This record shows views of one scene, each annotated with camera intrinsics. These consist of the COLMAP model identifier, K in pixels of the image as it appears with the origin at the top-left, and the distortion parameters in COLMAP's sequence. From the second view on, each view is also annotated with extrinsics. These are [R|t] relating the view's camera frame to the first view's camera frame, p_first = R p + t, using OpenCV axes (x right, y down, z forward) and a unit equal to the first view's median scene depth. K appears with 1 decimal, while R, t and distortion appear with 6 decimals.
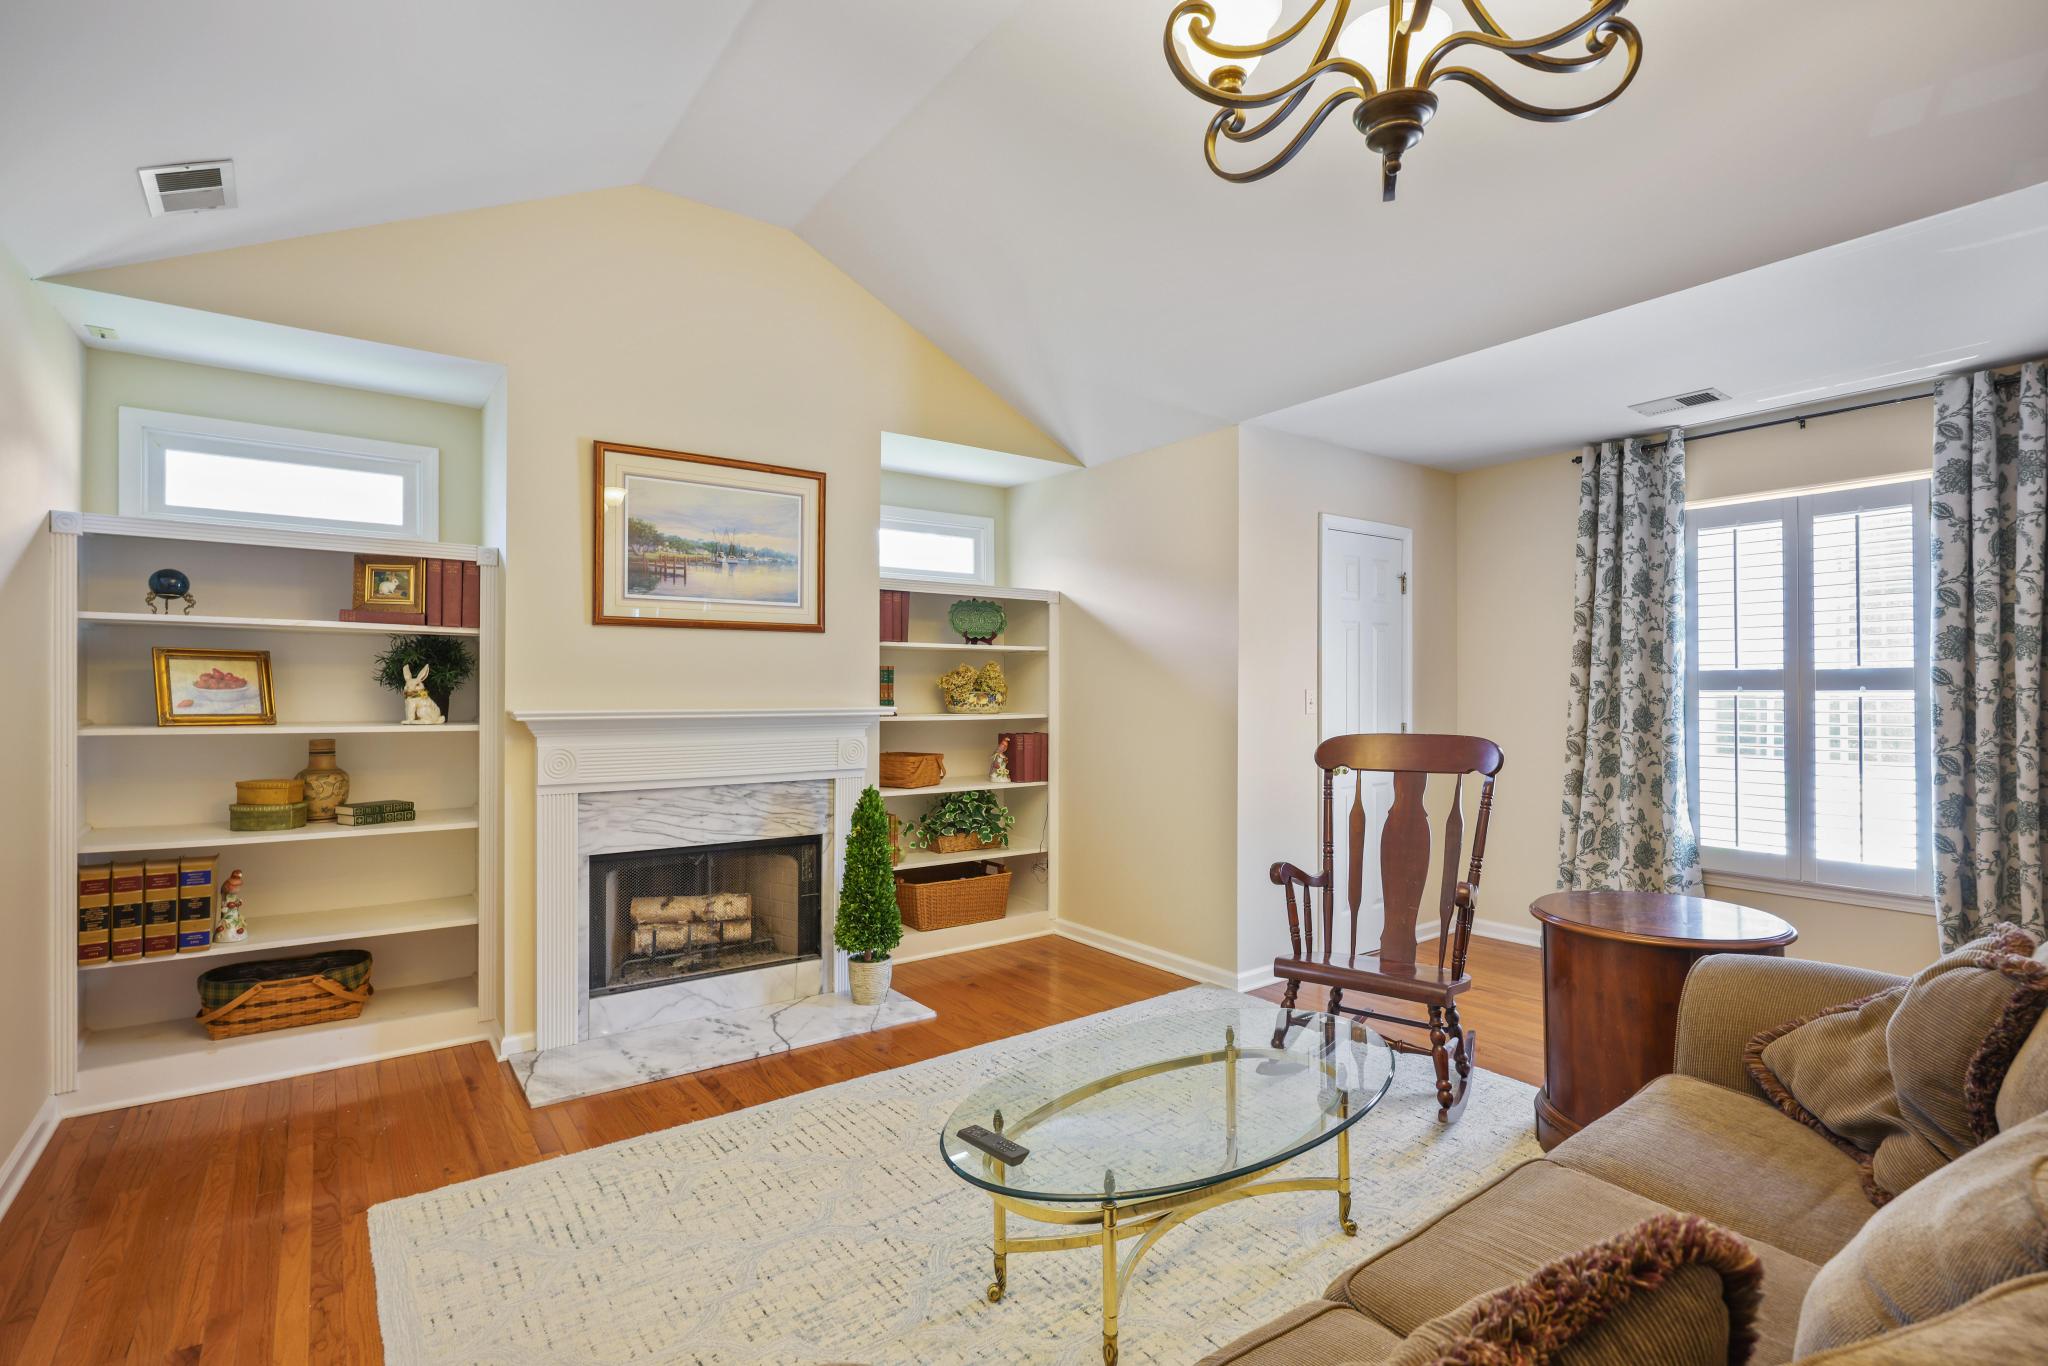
lens RADIAL K [[952.3, 0, 1024.7], [0, 952.3, 692.7], [0, 0, 1]] dist [0.002533, -0.000520]
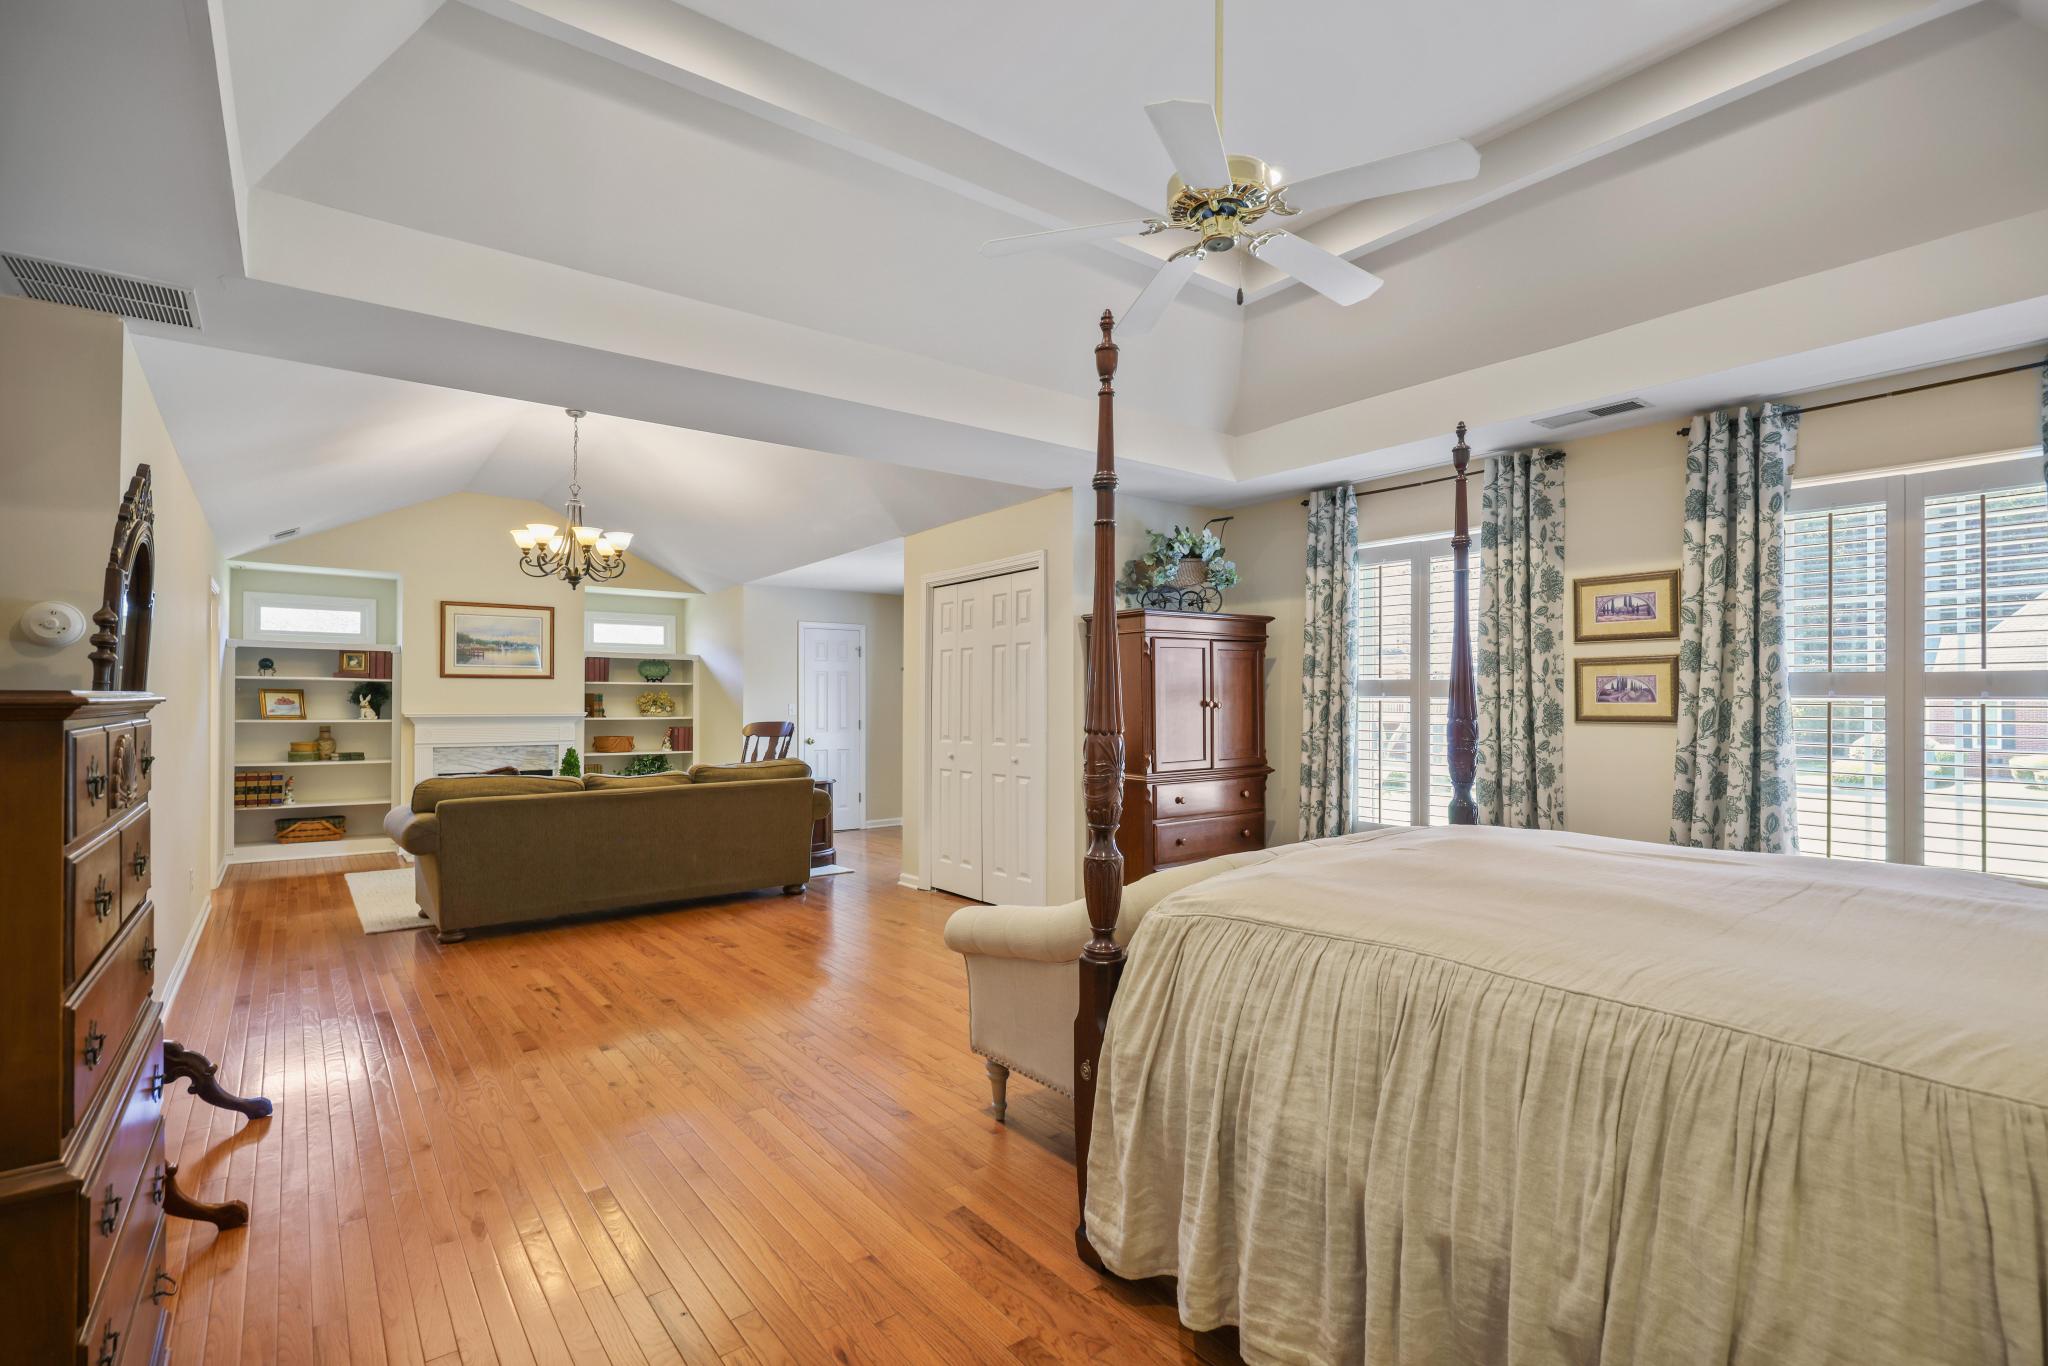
lens RADIAL K [[952.3, 0, 1031.7], [0, 952.3, 688.0], [0, 0, 1]] dist [0.002533, -0.000520]
pose [[0.999893, 0.004043, 0.014090, 0.991279], [-0.003957, 0.999974, -0.006087, -0.037405], [-0.014114, 0.006030, 0.999882, -1.402568]]
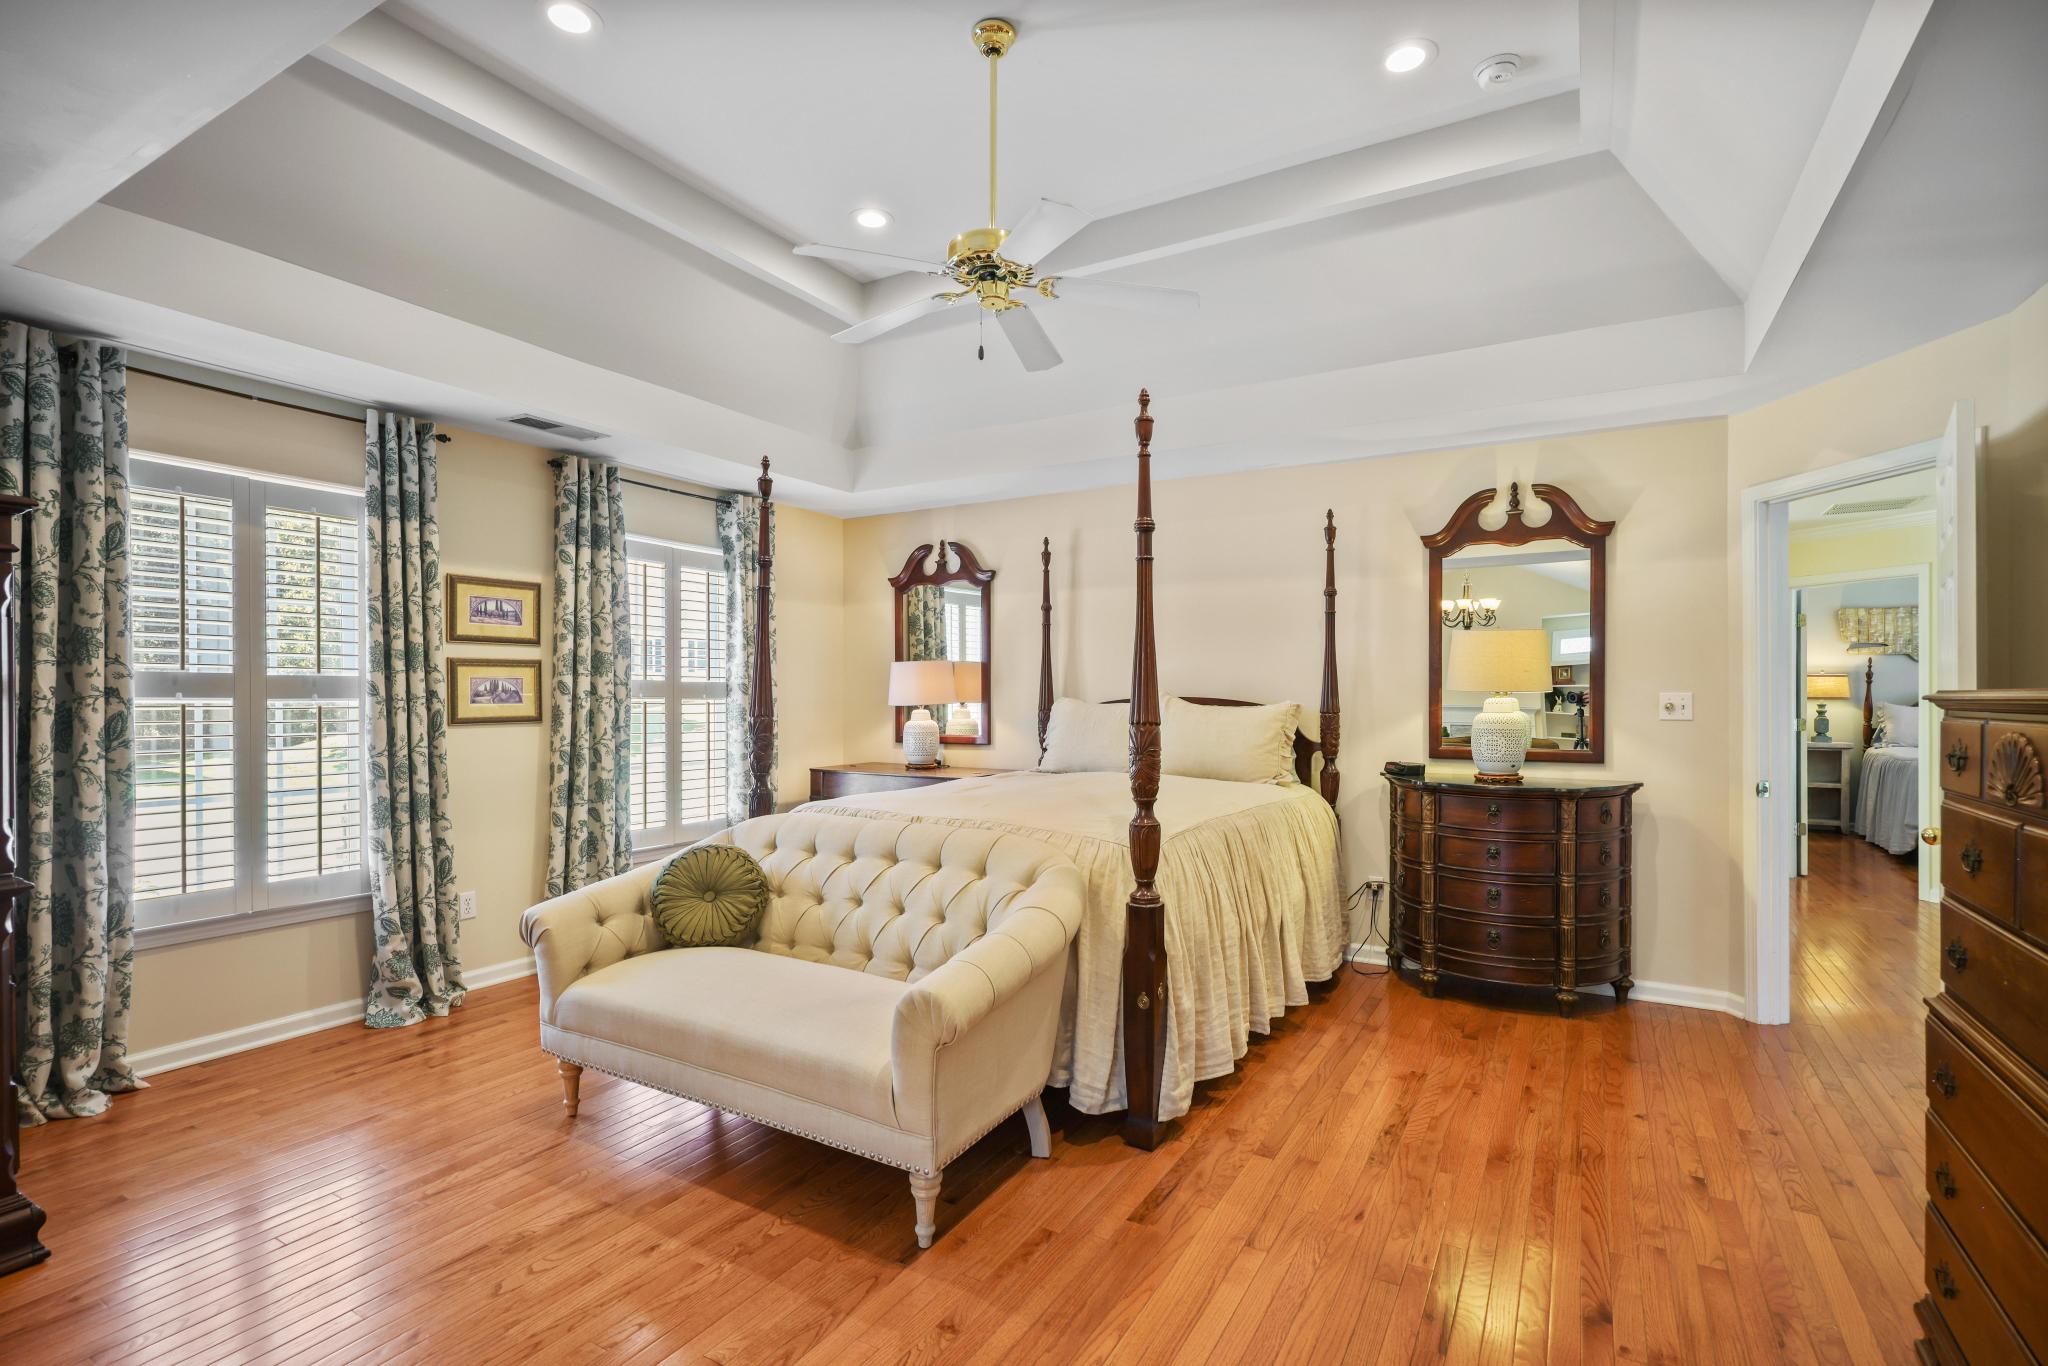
lens RADIAL K [[952.3, 0, 1029.0], [0, 952.3, 699.0], [0, 0, 1]] dist [0.002533, -0.000520]
pose [[-0.384581, 0.001420, 0.923090, -4.176133], [-0.002751, 0.999993, -0.002684, -0.014343], [-0.923087, -0.003572, -0.384574, 7.048365]]
